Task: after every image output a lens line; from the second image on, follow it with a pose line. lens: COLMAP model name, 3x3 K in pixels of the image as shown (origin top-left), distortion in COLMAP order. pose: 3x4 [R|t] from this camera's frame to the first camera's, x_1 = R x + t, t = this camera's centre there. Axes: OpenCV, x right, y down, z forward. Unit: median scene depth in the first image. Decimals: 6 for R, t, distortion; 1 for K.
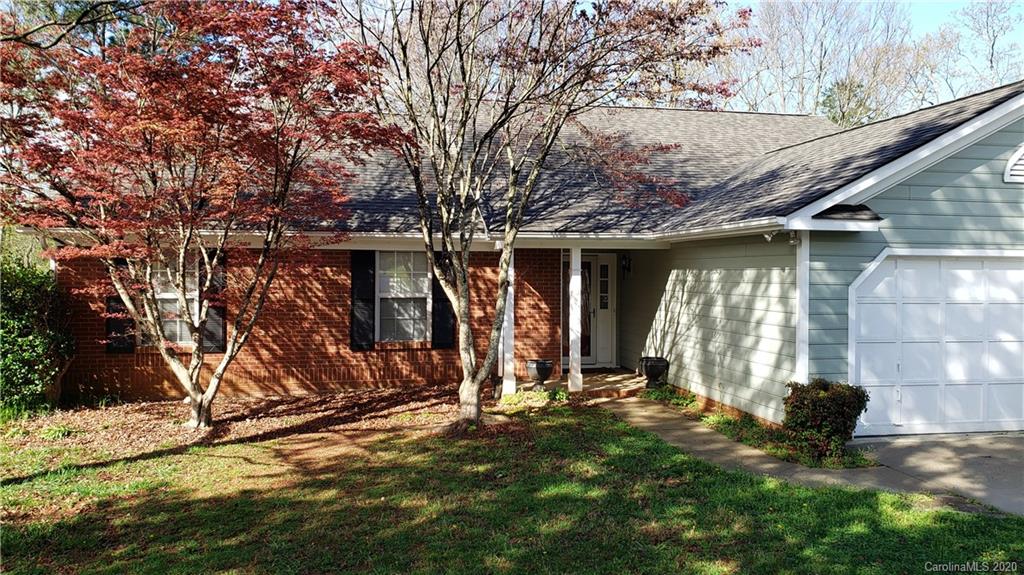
lens RADIAL K [[825.8, 0, 512.0], [0, 825.8, 287.5], [0, 0, 1]] dist [0.032610, -0.004189]
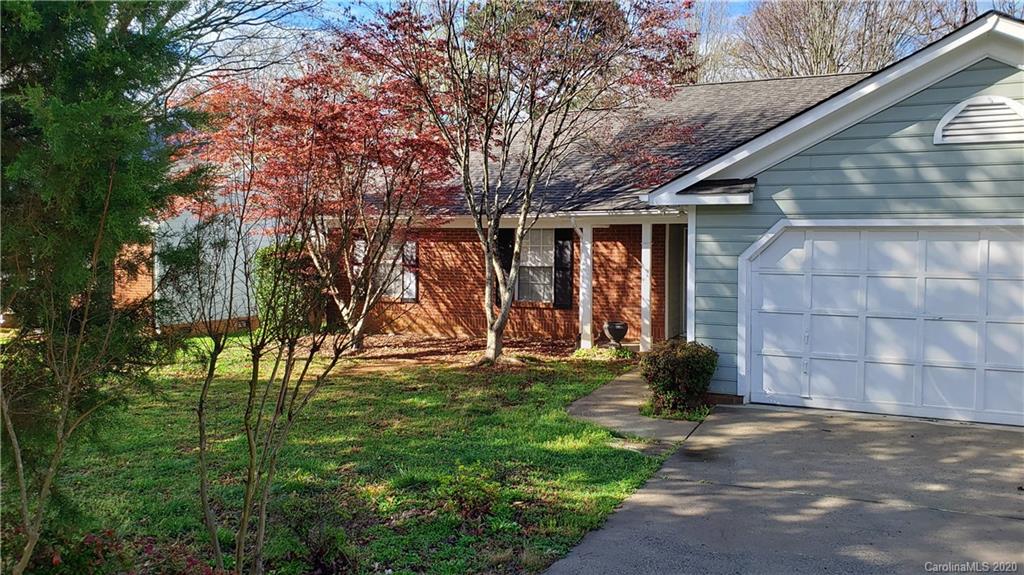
lens RADIAL K [[825.8, 0, 512.0], [0, 825.8, 287.5], [0, 0, 1]] dist [0.032610, -0.004189]
pose [[0.799219, 0.030468, -0.600267, 0.650646], [-0.014909, 0.999412, 0.030879, 0.006986], [0.600855, -0.015730, 0.799204, -0.002755]]
